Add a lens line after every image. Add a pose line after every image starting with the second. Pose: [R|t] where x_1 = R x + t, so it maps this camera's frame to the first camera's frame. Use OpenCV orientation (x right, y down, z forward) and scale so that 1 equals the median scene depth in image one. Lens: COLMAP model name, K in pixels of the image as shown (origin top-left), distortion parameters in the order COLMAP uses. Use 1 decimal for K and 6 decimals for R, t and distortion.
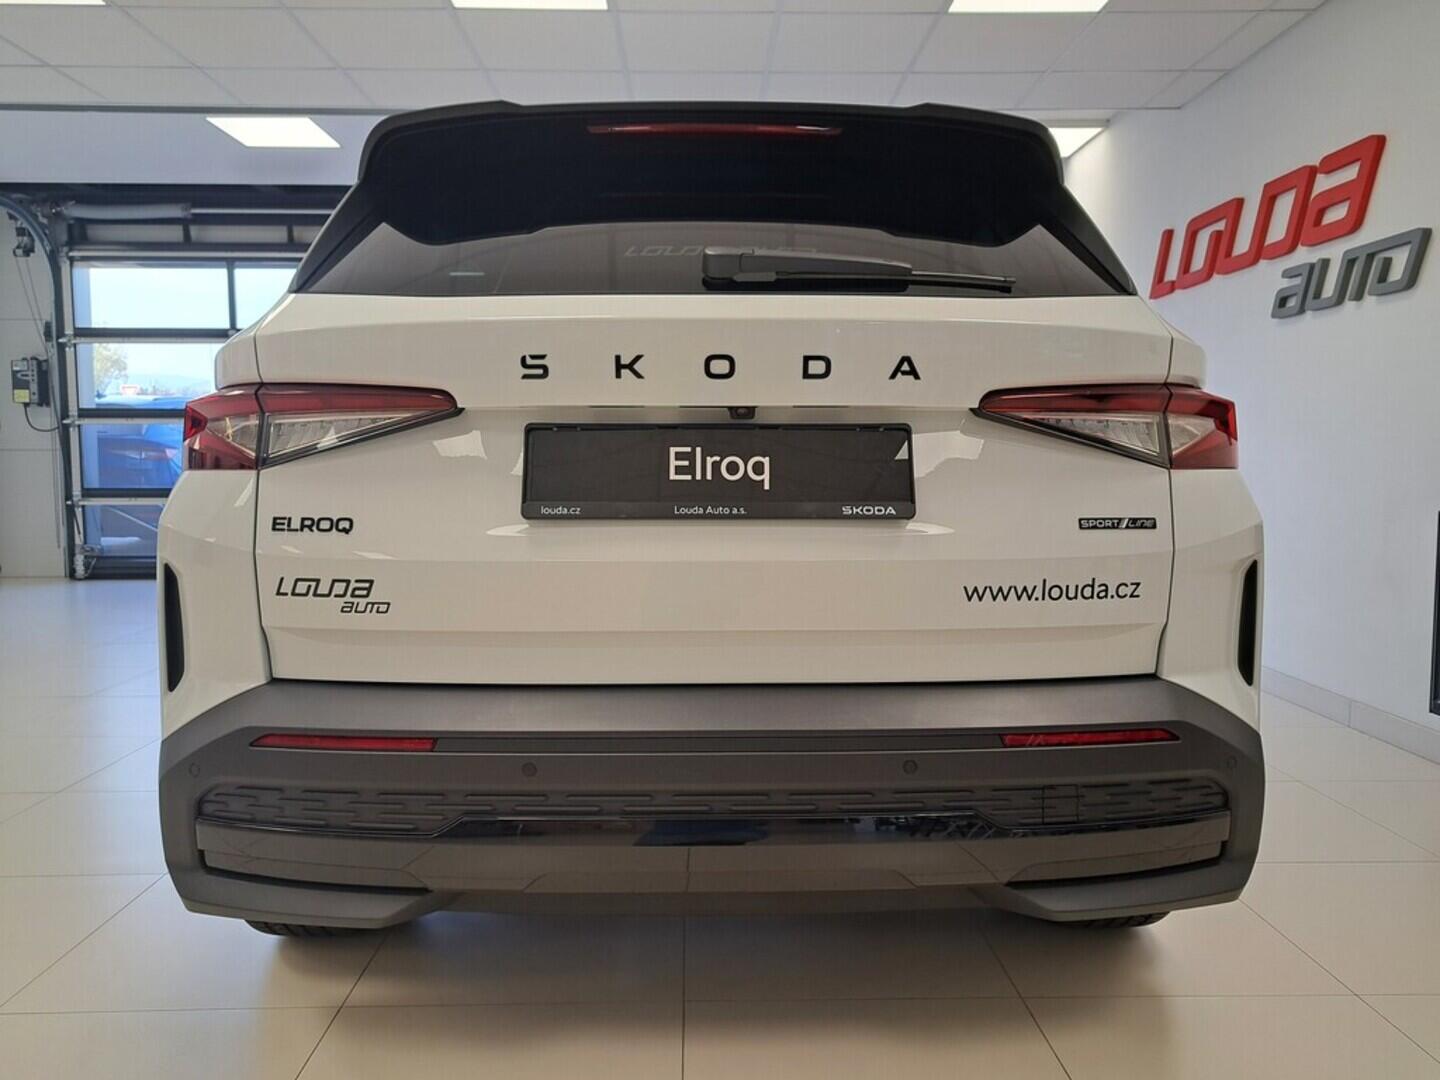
lens RADIAL K [[1021.9, 0, 718.2], [0, 1021.9, 549.5], [0, 0, 1]] dist [0.069502, 0.001866]
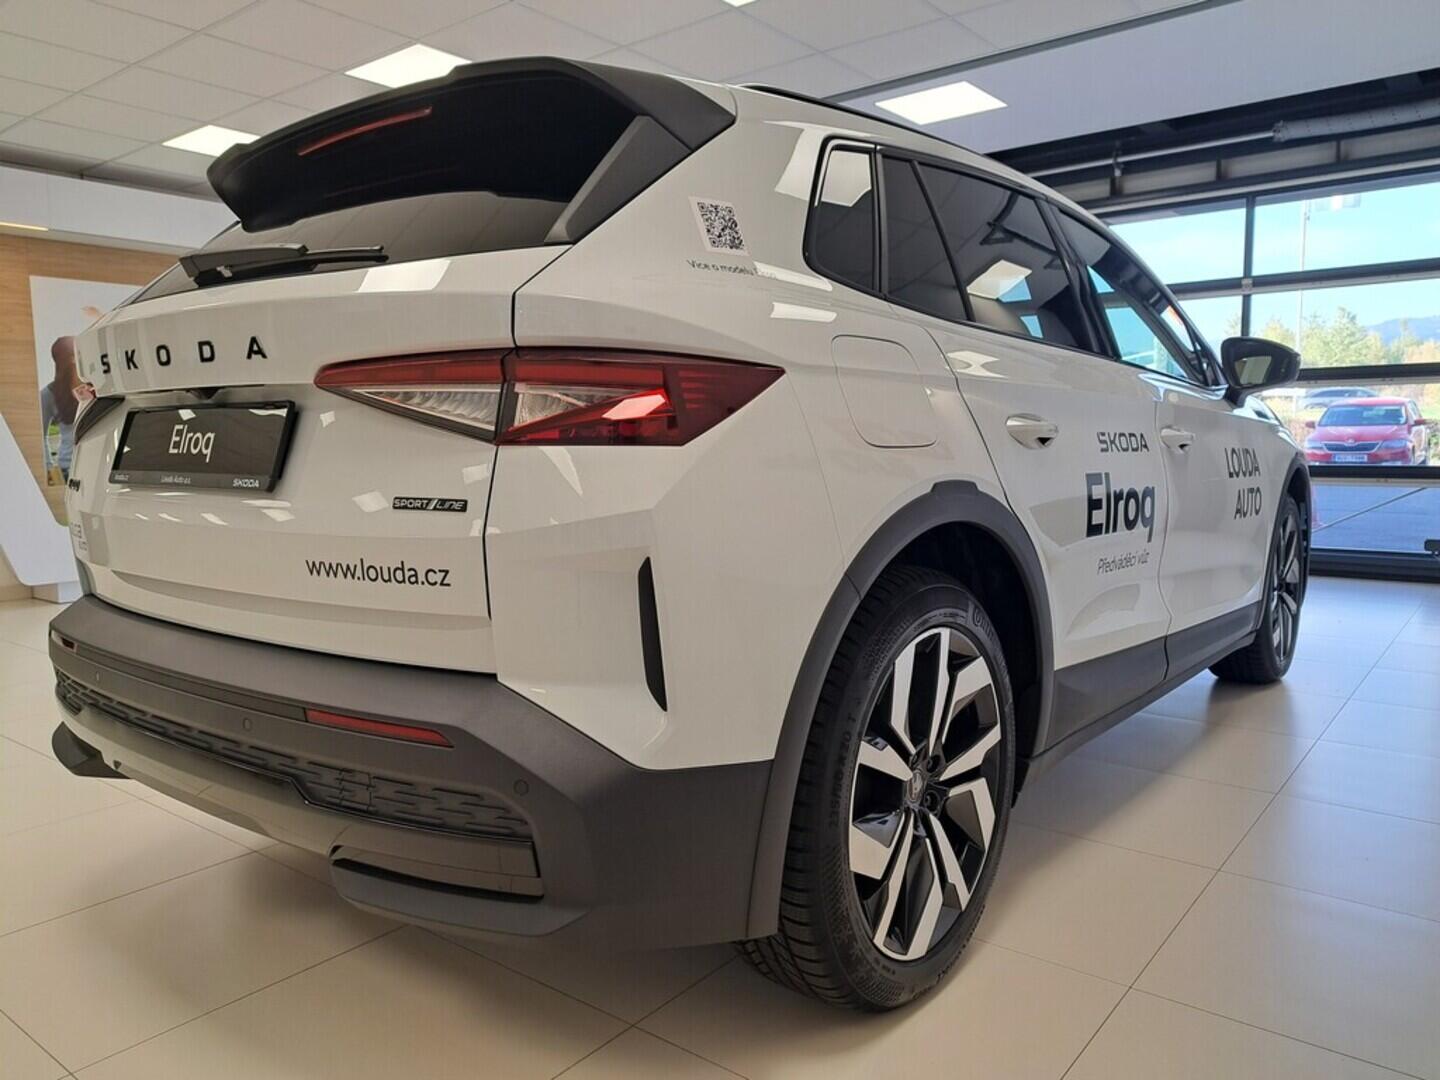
lens RADIAL K [[1048.3, 0, 720.0], [0, 1048.3, 540.0], [0, 0, 1]] dist [0.080974, -0.090292]
pose [[0.769766, 0.057519, -0.635730, 1.196476], [-0.040803, 0.998329, 0.040919, -0.042775], [0.637021, -0.005558, 0.770827, 0.443888]]
